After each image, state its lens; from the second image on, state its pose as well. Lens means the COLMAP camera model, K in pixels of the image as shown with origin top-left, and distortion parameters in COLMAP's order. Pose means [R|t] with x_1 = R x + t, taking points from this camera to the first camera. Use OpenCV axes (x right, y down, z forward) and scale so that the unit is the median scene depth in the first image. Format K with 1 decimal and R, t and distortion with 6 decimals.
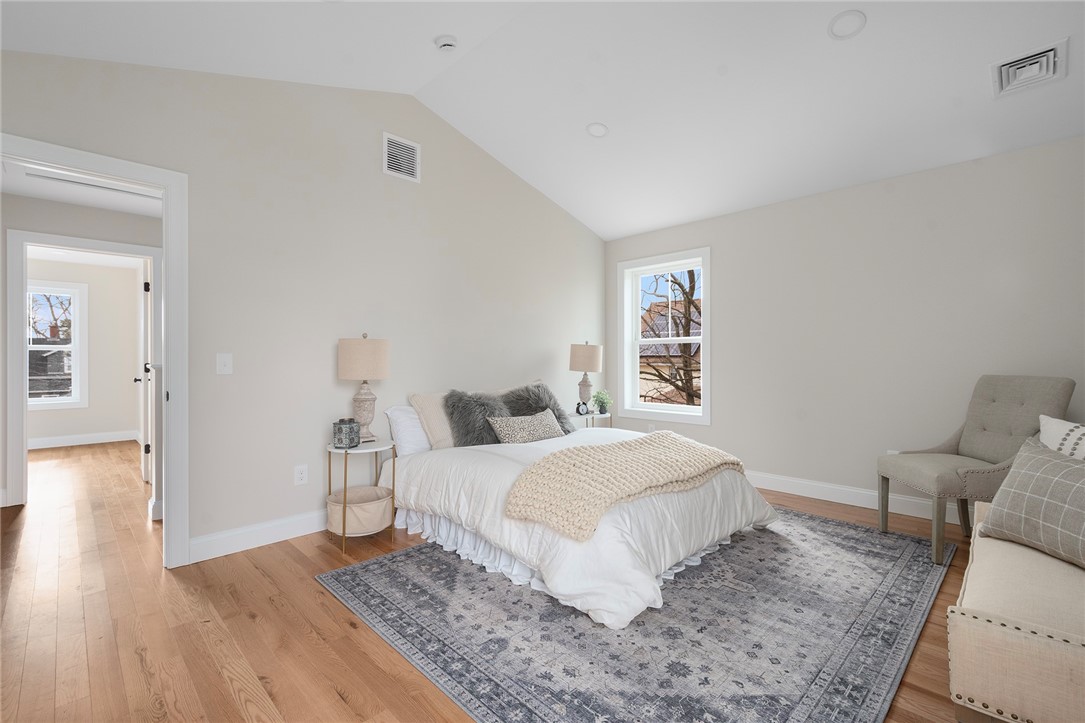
lens RADIAL K [[478.2, 0, 553.0], [0, 478.2, 360.0], [0, 0, 1]] dist [0.004893, -0.000344]
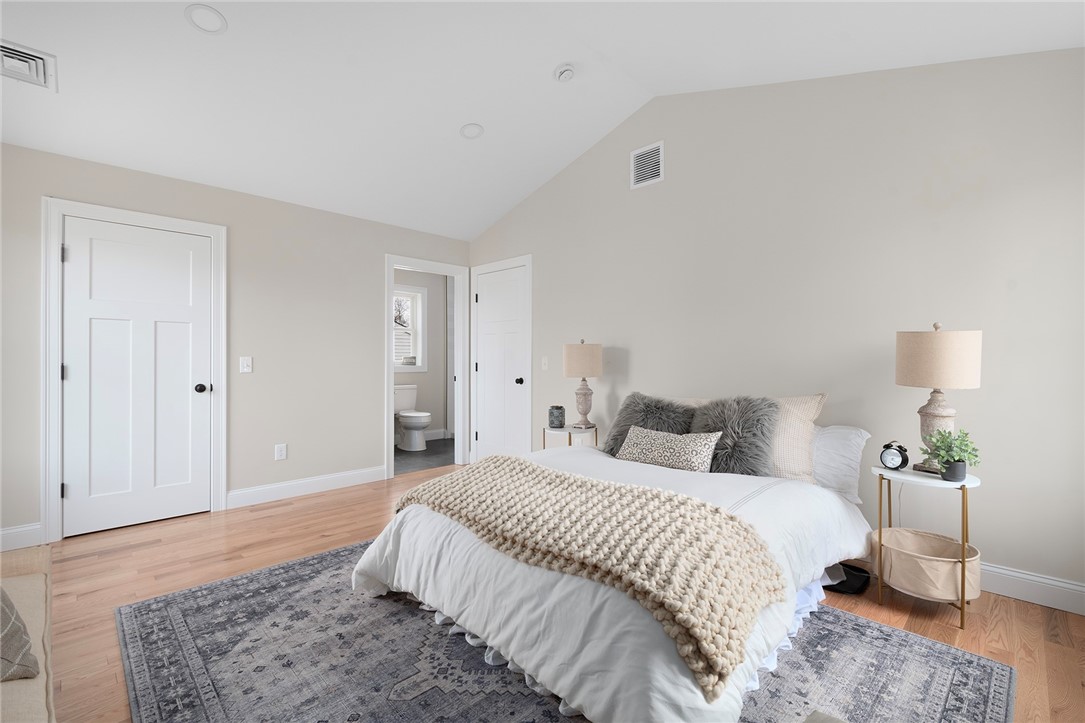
lens RADIAL K [[478.2, 0, 548.7], [0, 478.2, 361.5], [0, 0, 1]] dist [0.004893, -0.000344]
pose [[0.002234, 0.004107, -0.999989, 1.527100], [-0.000388, 0.999991, 0.004106, -0.009024], [0.999997, 0.000379, 0.002236, 1.679727]]
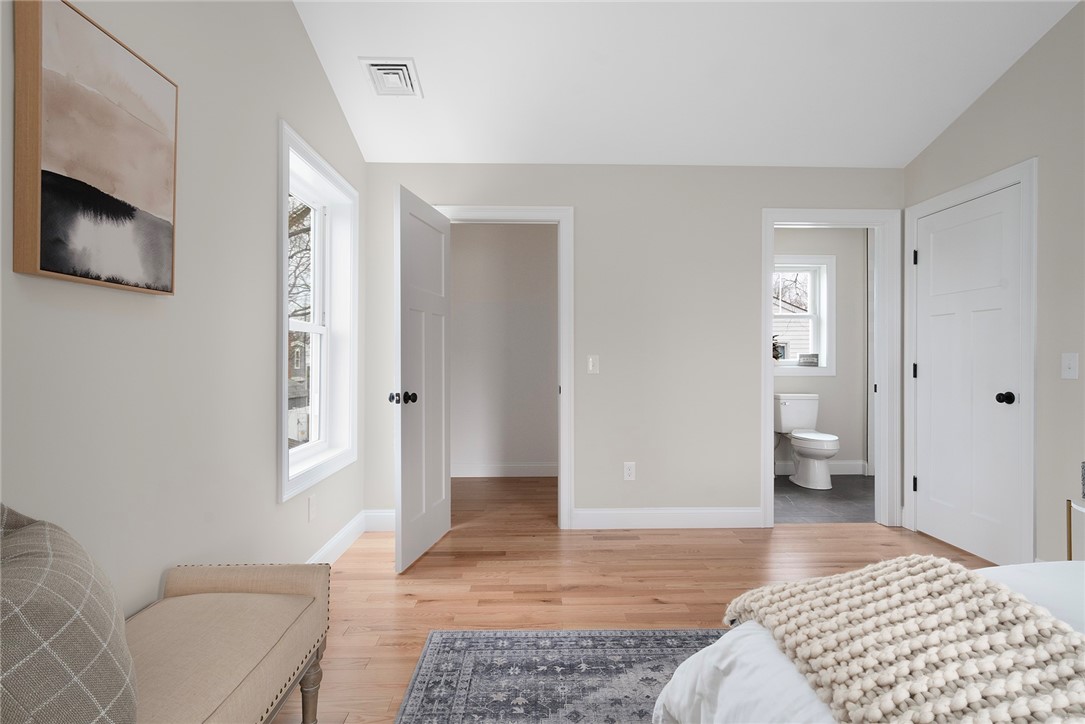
lens RADIAL K [[553.4, 0, 553.0], [0, 553.4, 359.6], [0, 0, 1]] dist [0.003759, 0.000720]
pose [[-0.681080, 0.003931, -0.732199, 1.022994], [-0.000042, 0.999985, 0.005408, -0.016547], [0.732209, 0.003714, -0.681070, 1.663303]]
